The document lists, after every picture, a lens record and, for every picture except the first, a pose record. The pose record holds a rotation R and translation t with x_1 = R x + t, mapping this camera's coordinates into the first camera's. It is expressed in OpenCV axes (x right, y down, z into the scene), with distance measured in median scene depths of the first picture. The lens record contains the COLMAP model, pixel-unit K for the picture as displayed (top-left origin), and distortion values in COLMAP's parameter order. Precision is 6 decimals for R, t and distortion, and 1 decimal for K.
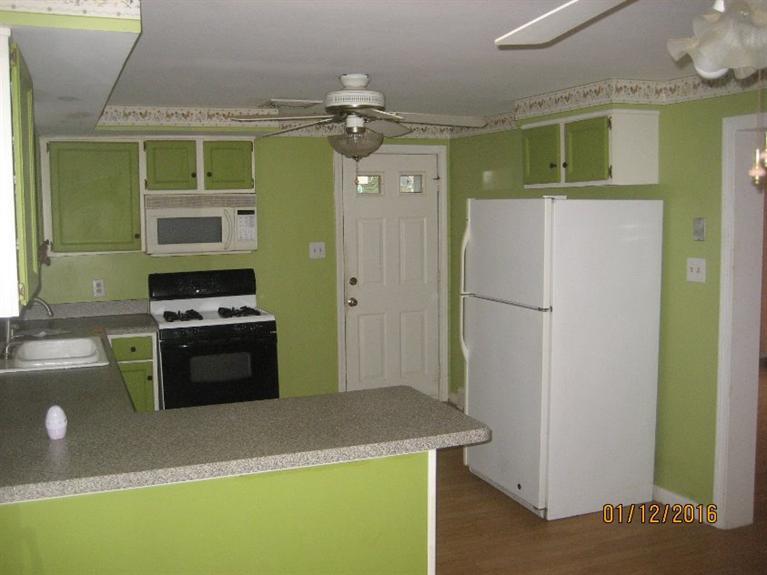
lens RADIAL K [[790.9, 0, 383.5], [0, 790.9, 287.5], [0, 0, 1]] dist [0.000390, -0.001999]
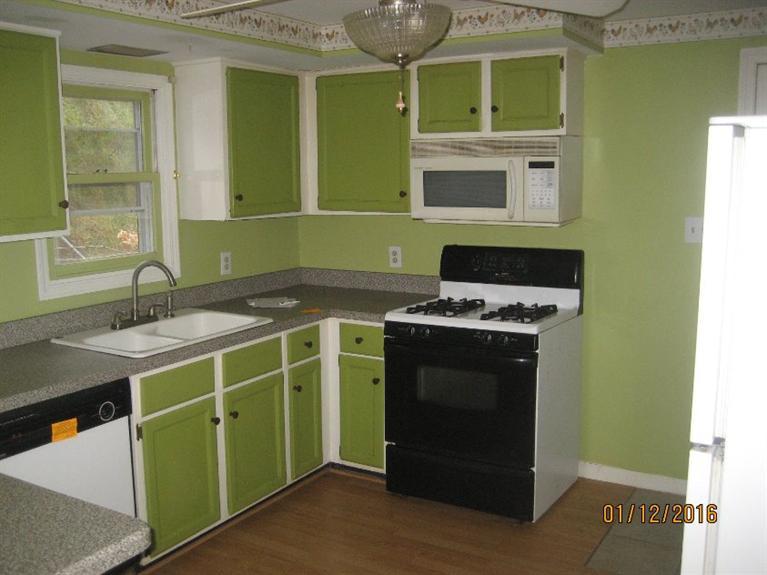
lens RADIAL K [[824.5, 0, 383.5], [0, 824.5, 287.5], [0, 0, 1]] dist [-0.026313, 0.000452]
pose [[0.598384, 0.131643, -0.790320, 0.304990], [-0.082043, 0.991292, 0.103000, -0.054014], [0.796998, 0.003207, 0.603974, 0.484855]]
